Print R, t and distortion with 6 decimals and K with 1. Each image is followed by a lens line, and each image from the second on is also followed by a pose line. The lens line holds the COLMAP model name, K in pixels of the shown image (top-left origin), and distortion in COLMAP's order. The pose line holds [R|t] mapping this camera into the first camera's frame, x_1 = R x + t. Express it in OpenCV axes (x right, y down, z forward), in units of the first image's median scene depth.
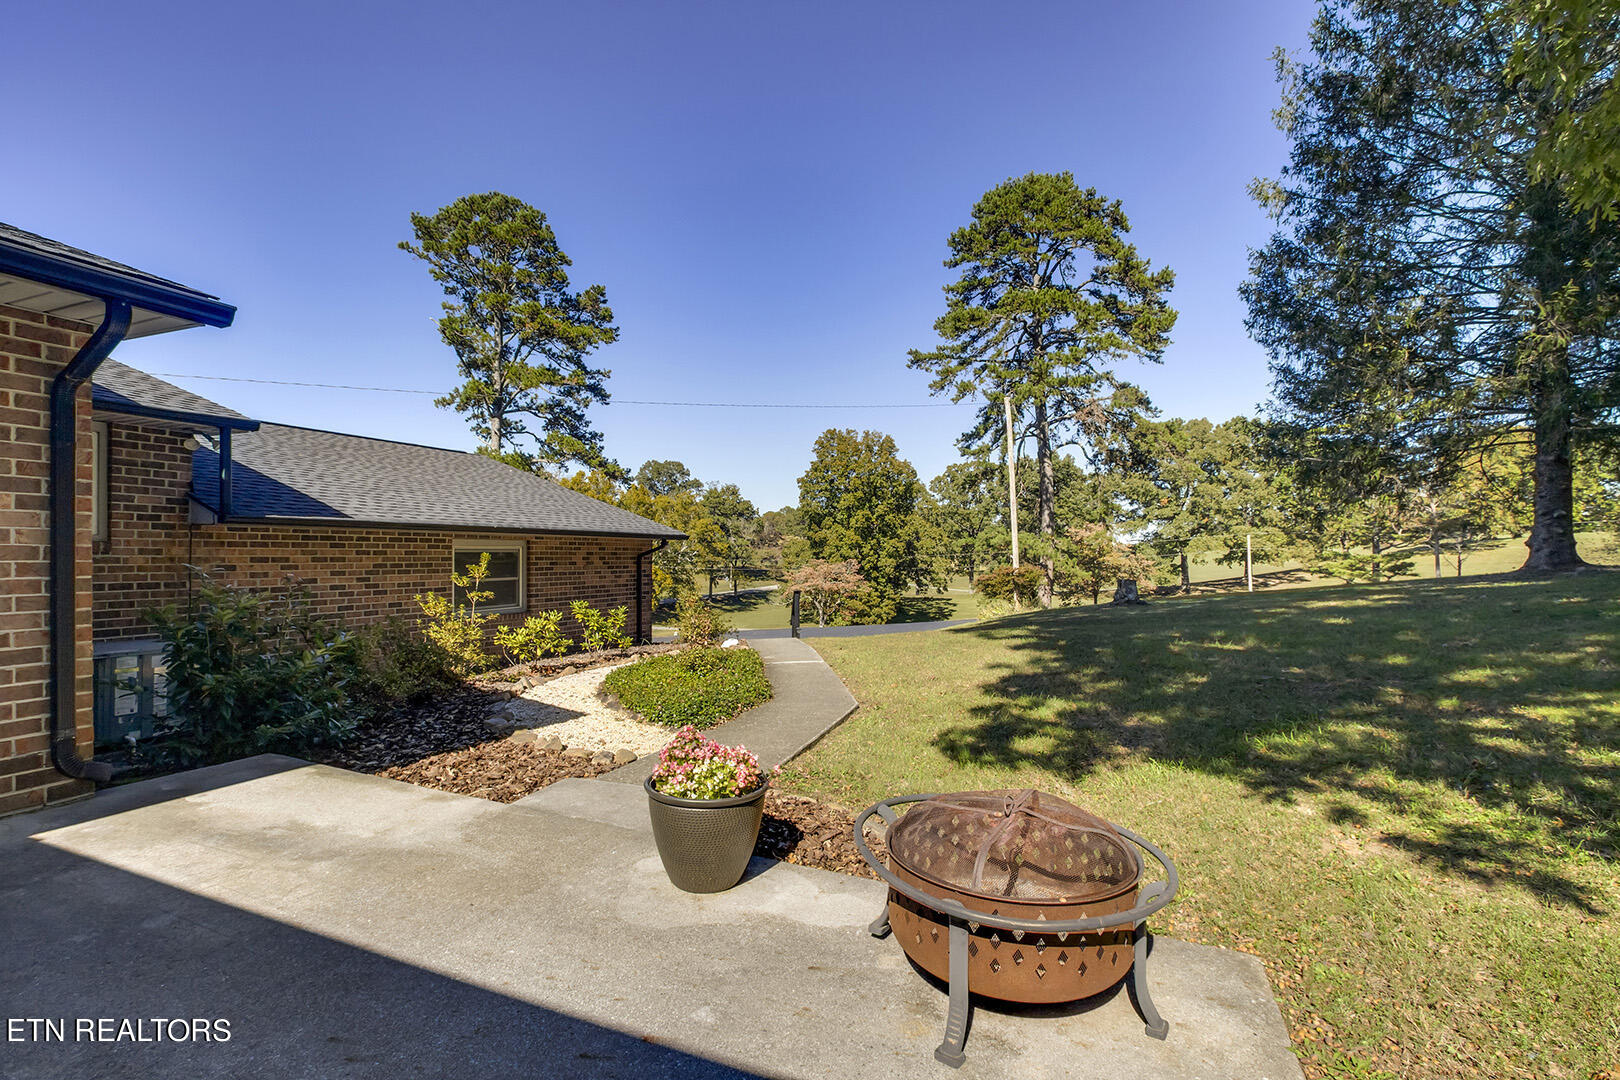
lens RADIAL K [[751.5, 0, 809.8], [0, 751.5, 550.8], [0, 0, 1]] dist [-0.016101, 0.000027]
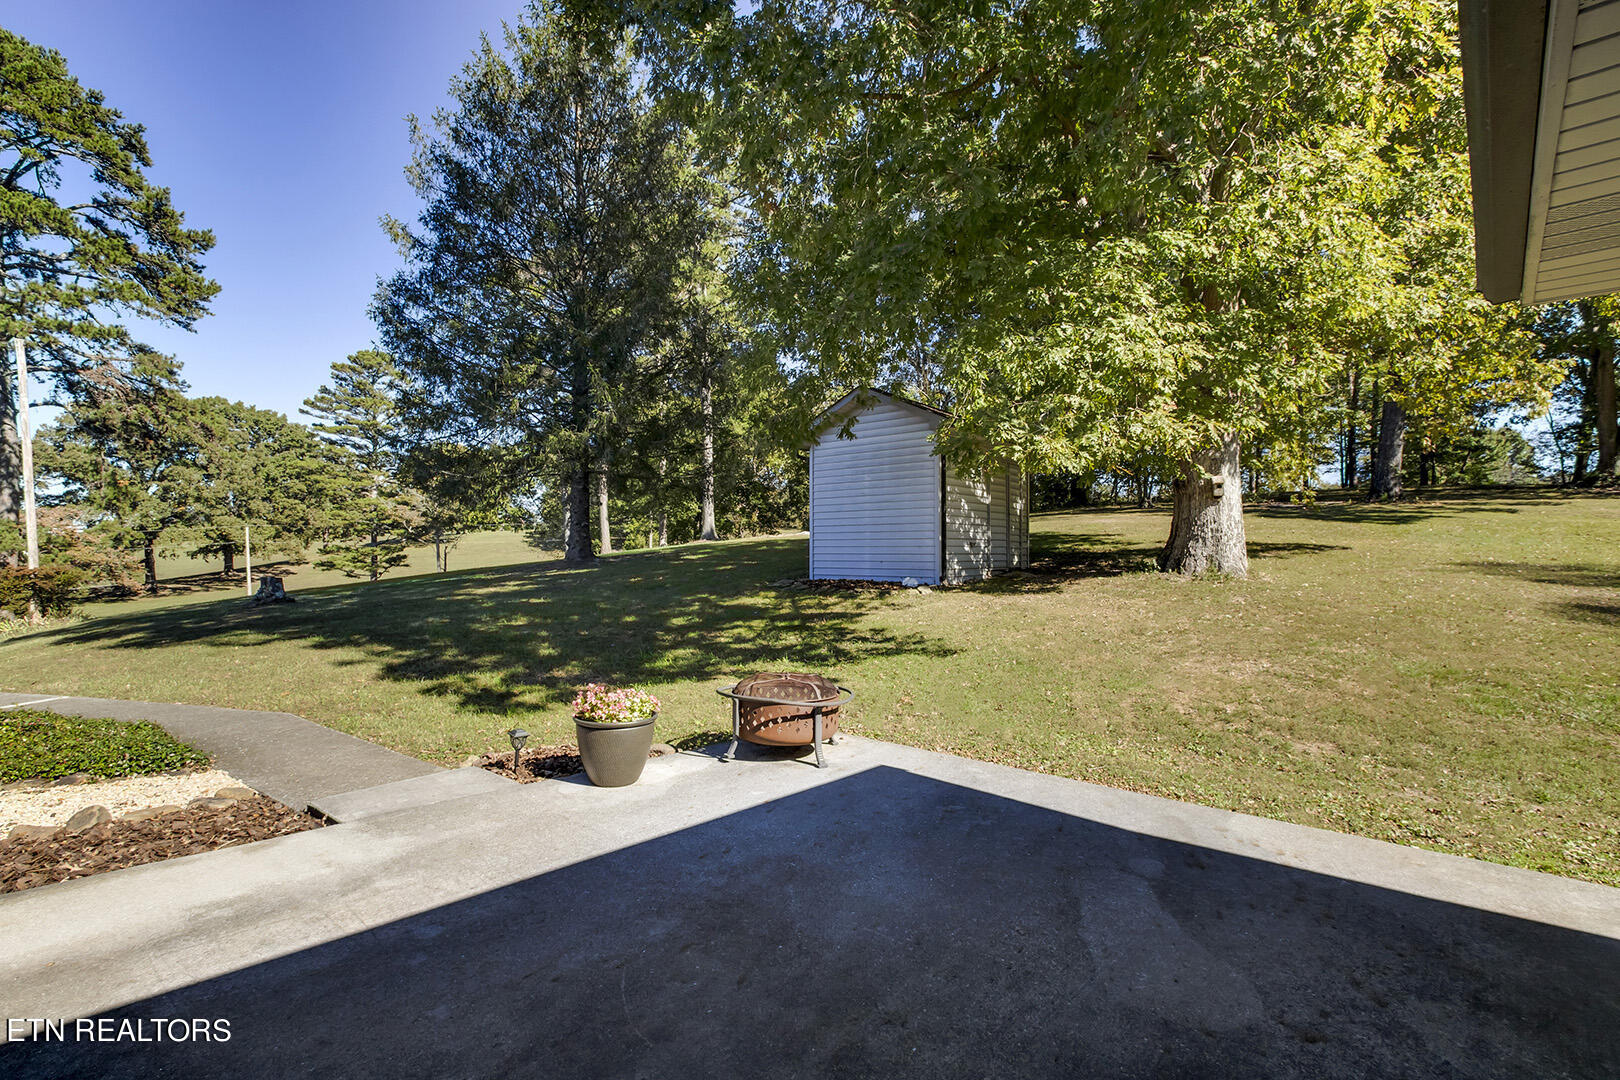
lens RADIAL K [[751.5, 0, 809.8], [0, 751.5, 550.8], [0, 0, 1]] dist [-0.016101, 0.000027]
pose [[0.345593, -0.003710, 0.938377, -0.078660], [-0.006088, 0.999962, 0.006196, -0.002111], [-0.938365, -0.007854, 0.345557, 0.006238]]
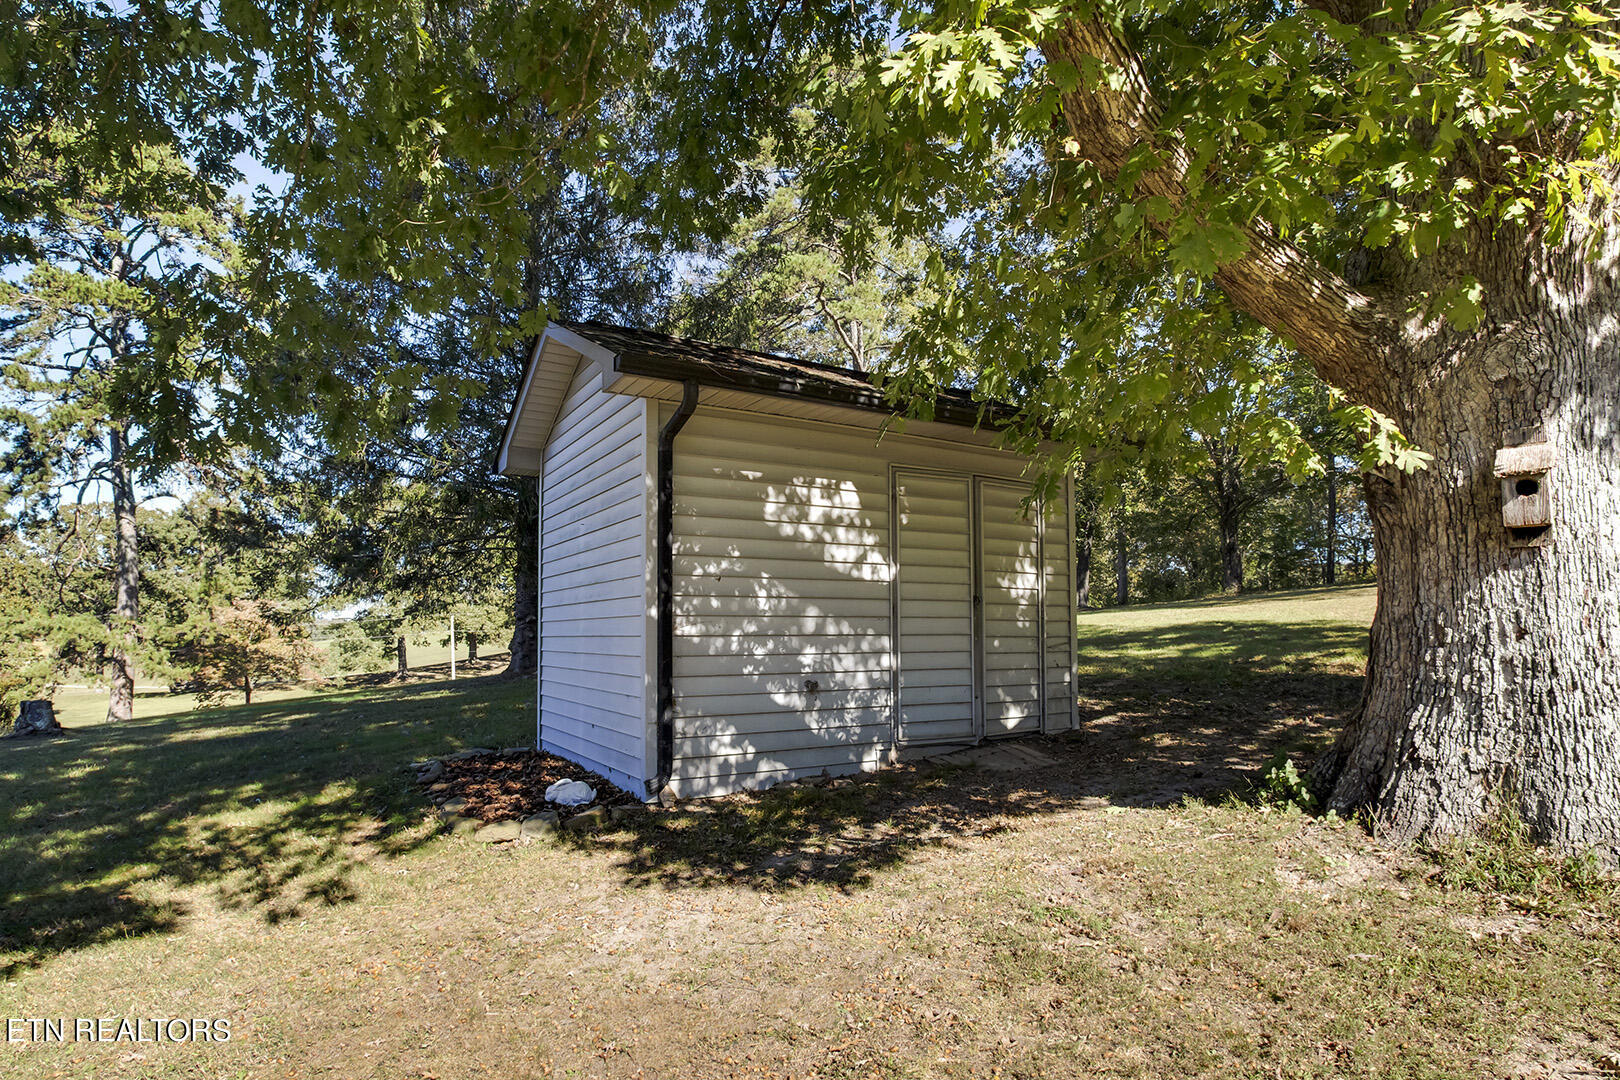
lens RADIAL K [[888.6, 0, 810.8], [0, 888.6, 583.7], [0, 0, 1]] dist [-0.037215, 0.000563]
pose [[0.650936, 0.034682, 0.758340, 0.092919], [0.002547, 0.998850, -0.047867, -0.010909], [-0.759128, 0.033090, 0.650100, -0.032698]]
